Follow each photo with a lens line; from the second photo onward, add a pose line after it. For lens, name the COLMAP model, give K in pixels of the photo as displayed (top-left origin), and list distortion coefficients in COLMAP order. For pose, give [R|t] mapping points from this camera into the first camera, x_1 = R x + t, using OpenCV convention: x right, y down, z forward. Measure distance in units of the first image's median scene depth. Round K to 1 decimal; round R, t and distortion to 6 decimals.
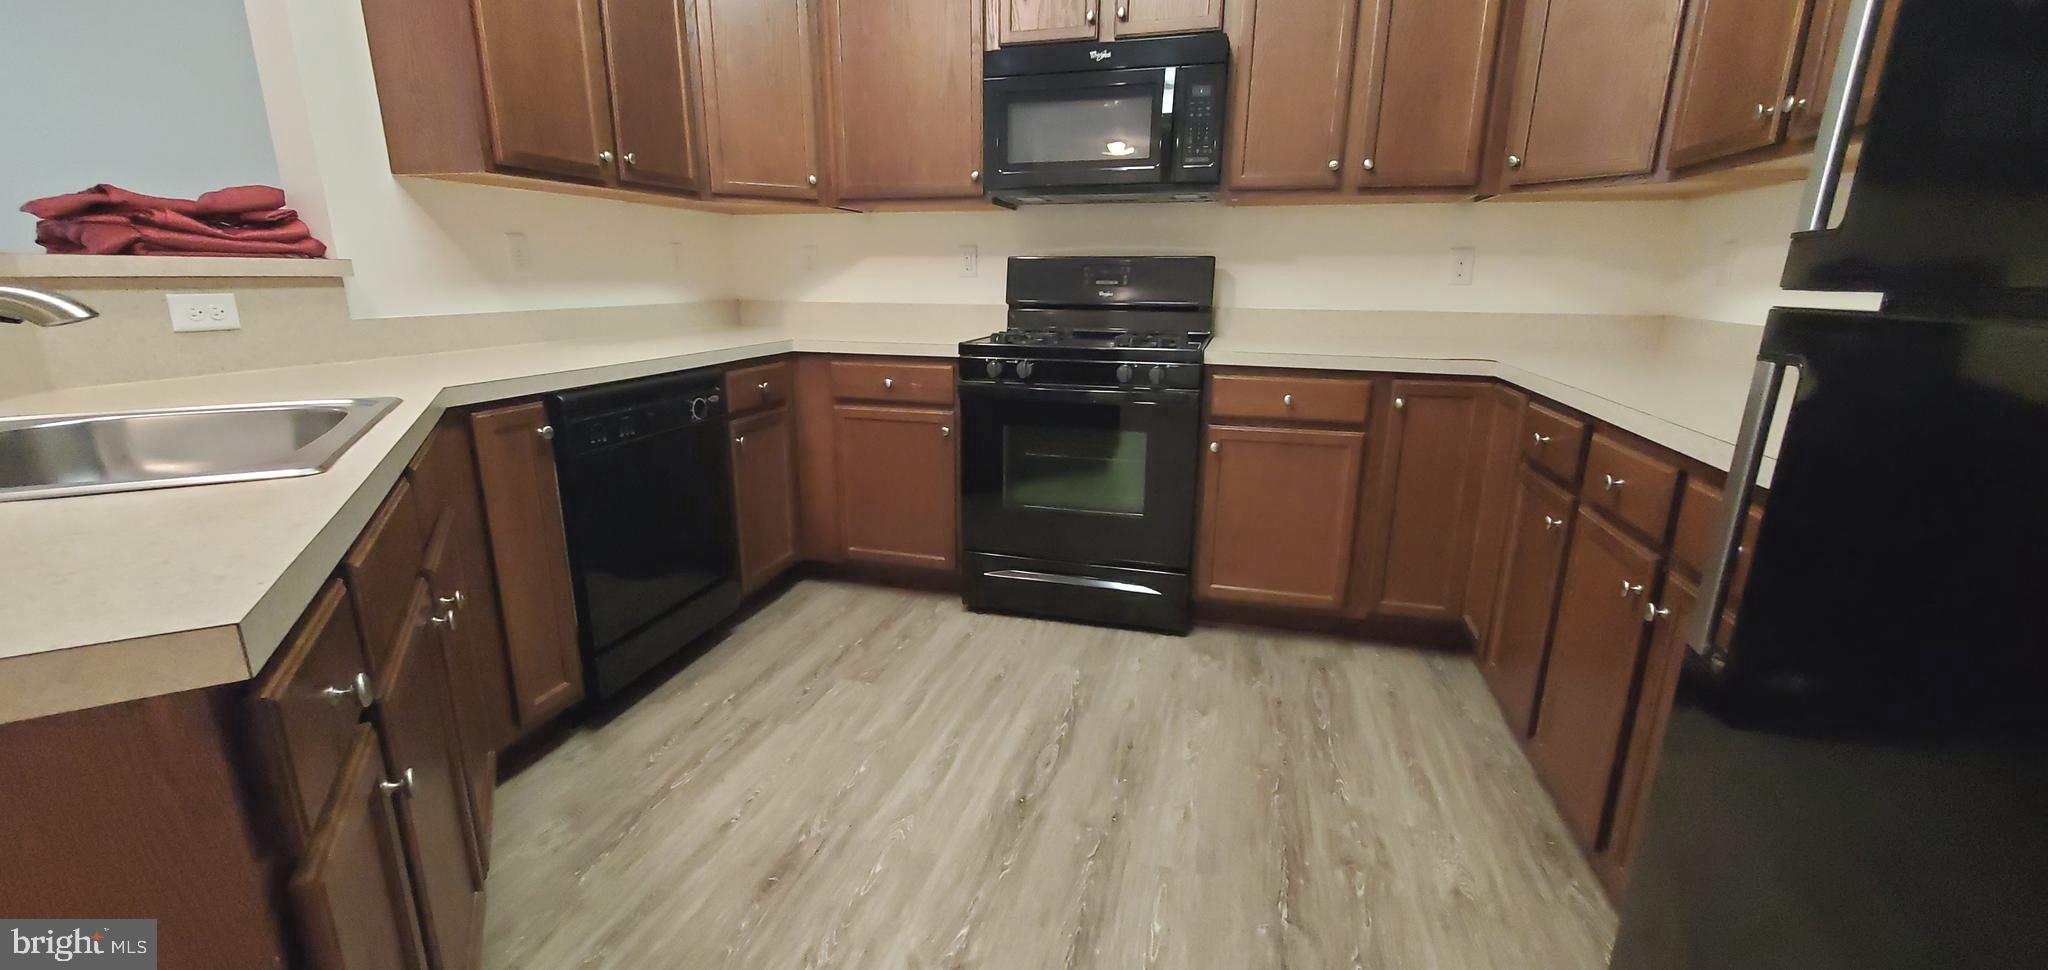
lens RADIAL K [[813.6, 0, 1007.0], [0, 813.6, 484.4], [0, 0, 1]] dist [0.002585, -0.001254]
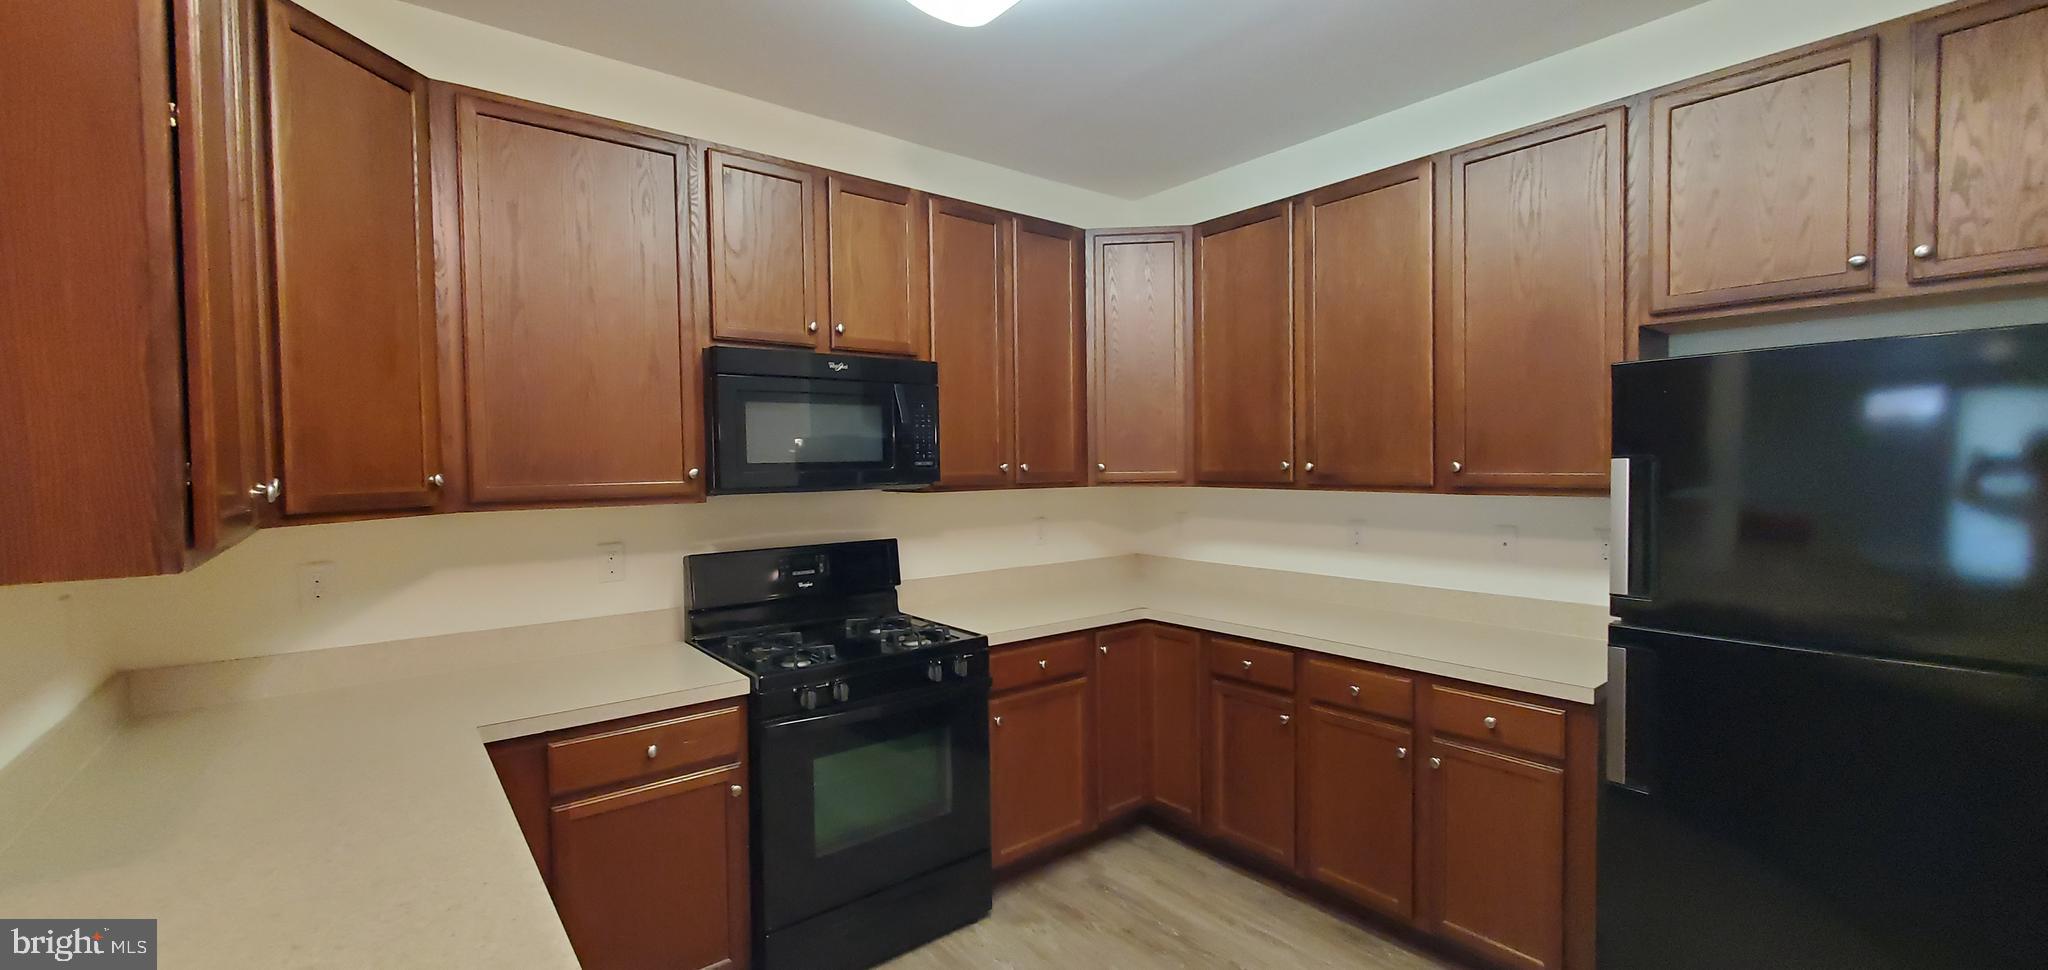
lens RADIAL K [[813.6, 0, 1018.2], [0, 813.6, 476.9], [0, 0, 1]] dist [0.002585, -0.001254]
pose [[0.582625, -0.031663, 0.812124, -0.601647], [0.218788, 0.968464, -0.119202, -0.225266], [-0.782738, 0.247133, 0.571179, 0.277352]]
